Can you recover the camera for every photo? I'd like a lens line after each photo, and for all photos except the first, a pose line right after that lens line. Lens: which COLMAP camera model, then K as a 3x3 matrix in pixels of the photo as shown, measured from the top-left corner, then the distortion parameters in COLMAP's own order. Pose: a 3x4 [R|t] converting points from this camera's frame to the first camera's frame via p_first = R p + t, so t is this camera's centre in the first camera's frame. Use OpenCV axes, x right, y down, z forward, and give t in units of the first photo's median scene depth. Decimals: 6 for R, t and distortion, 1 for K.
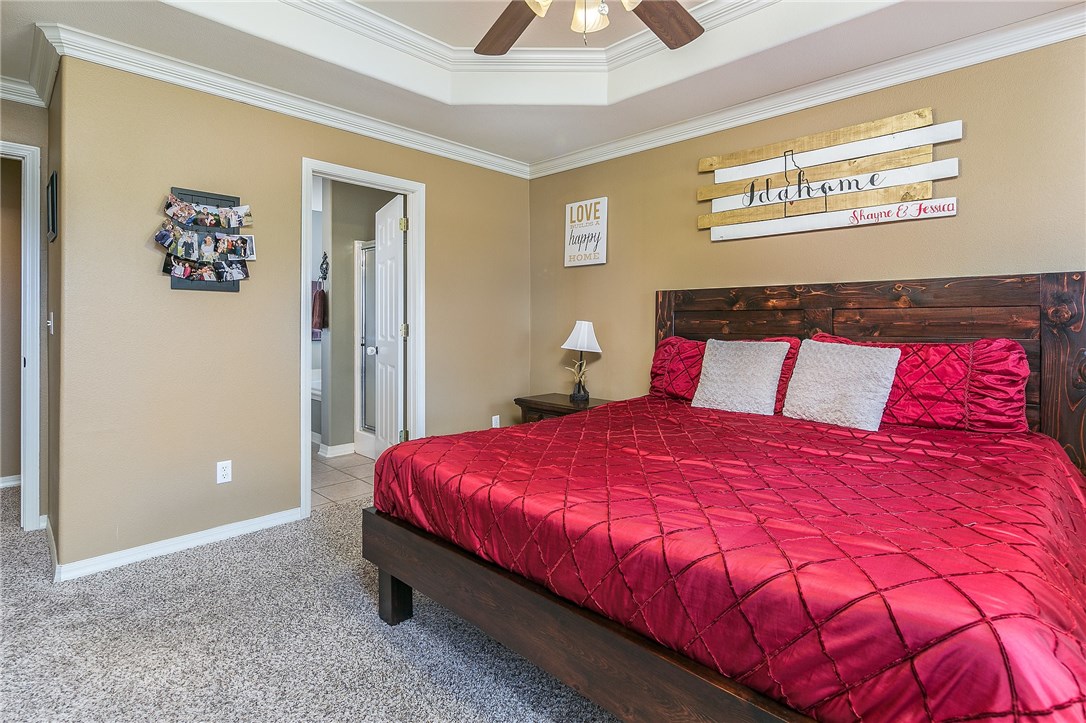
lens RADIAL K [[526.0, 0, 523.9], [0, 526.0, 316.2], [0, 0, 1]] dist [0.001094, -0.000490]
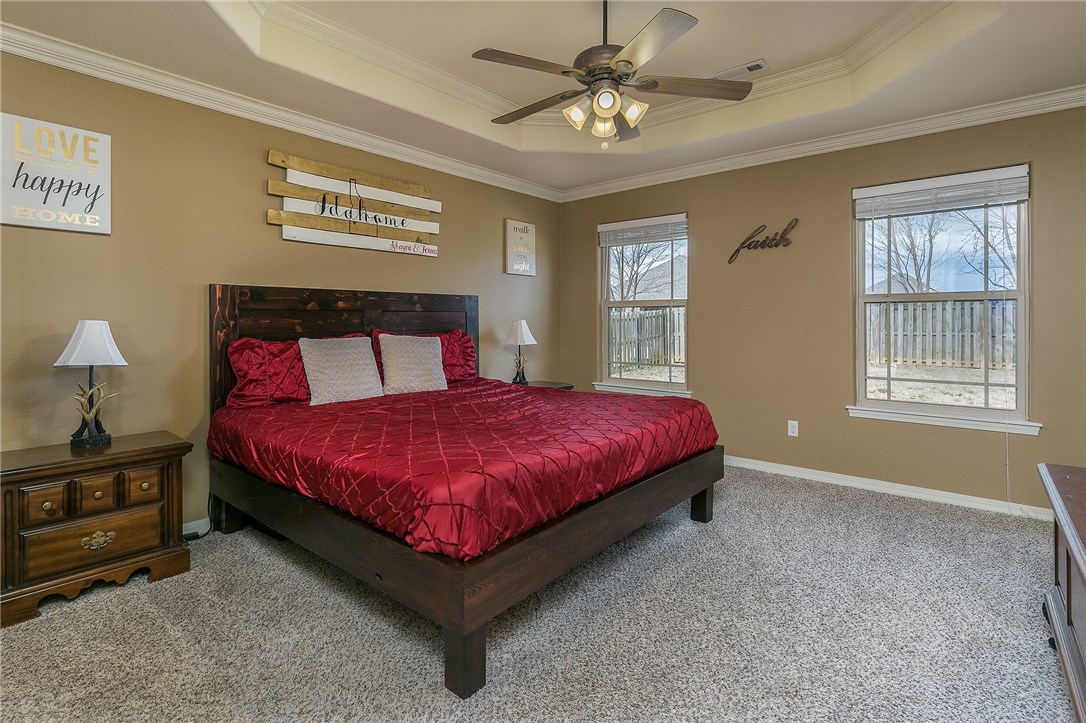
lens RADIAL K [[526.0, 0, 547.7], [0, 526.0, 316.4], [0, 0, 1]] dist [0.001094, -0.000490]
pose [[-0.093095, 0.006573, 0.995636, -0.723965], [-0.005053, 0.999962, -0.007074, 0.007015], [-0.995644, -0.005689, -0.093058, 0.650790]]
